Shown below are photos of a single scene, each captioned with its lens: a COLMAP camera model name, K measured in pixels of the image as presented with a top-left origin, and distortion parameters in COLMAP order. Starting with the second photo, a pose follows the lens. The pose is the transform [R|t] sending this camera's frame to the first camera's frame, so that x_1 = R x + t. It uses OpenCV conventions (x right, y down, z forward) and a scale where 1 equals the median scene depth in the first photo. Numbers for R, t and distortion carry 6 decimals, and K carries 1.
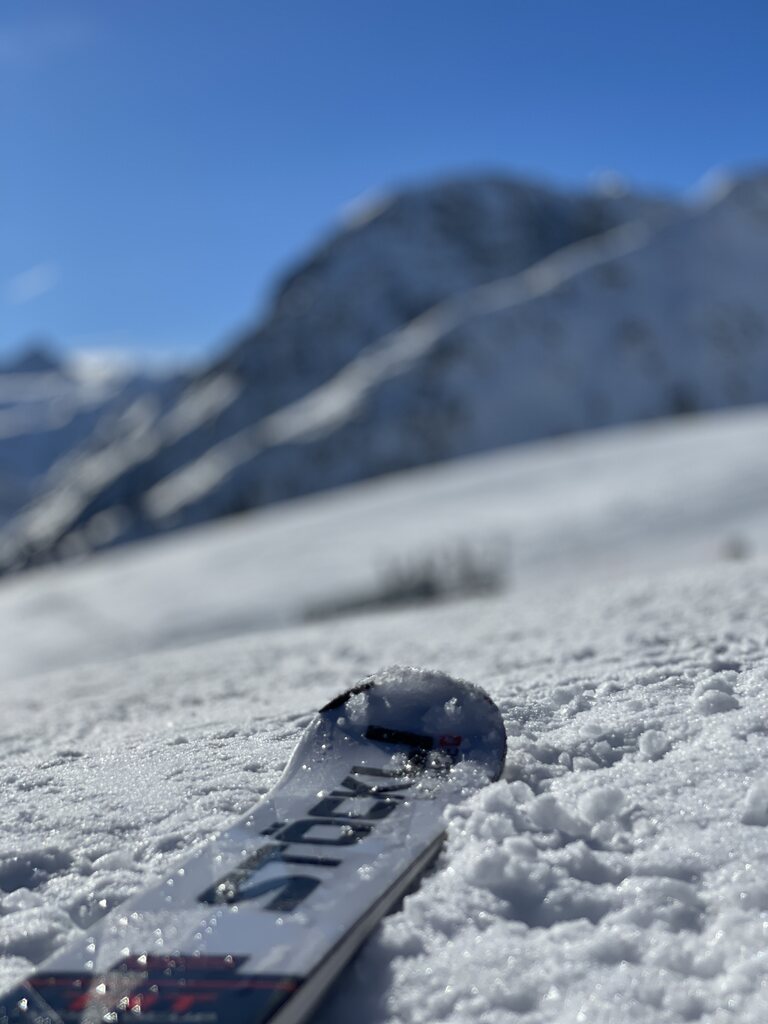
lens RADIAL K [[1547.8, 0, 384.0], [0, 1547.8, 512.0], [0, 0, 1]] dist [-0.062550, 0.881818]
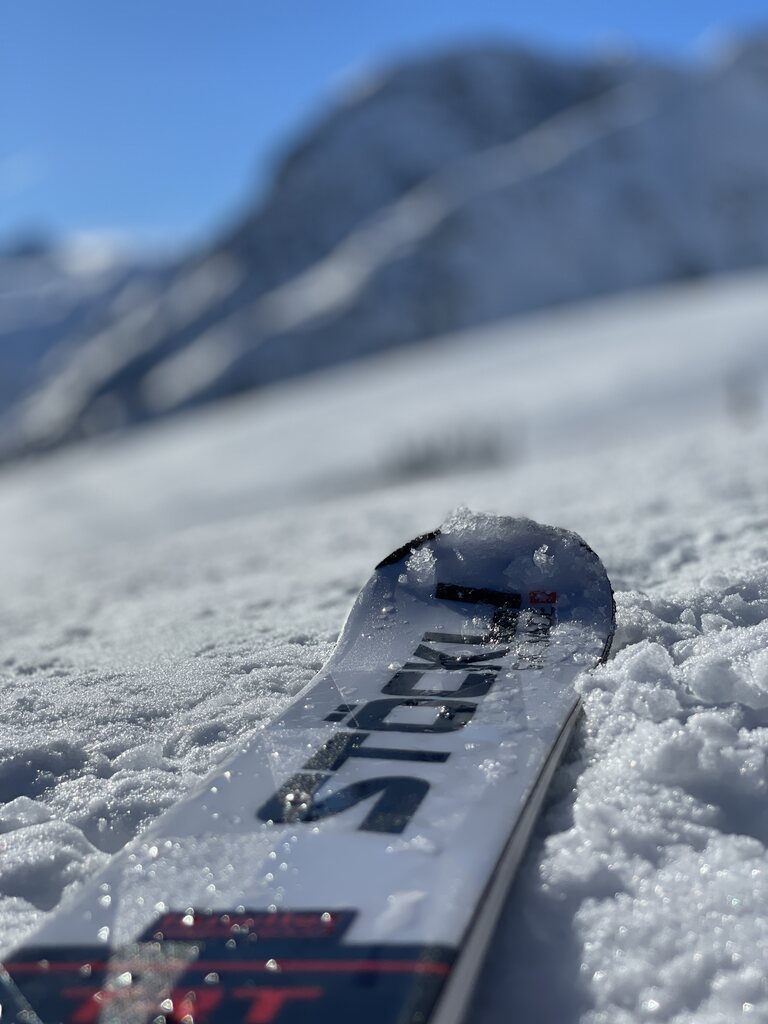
lens RADIAL K [[1547.8, 0, 384.0], [0, 1547.8, 512.0], [0, 0, 1]] dist [-0.062550, 0.881818]
pose [[0.999601, -0.028029, -0.003538, -0.039245], [0.028215, 0.996818, 0.074555, 0.041778], [0.001437, -0.074625, 0.997211, 0.204537]]
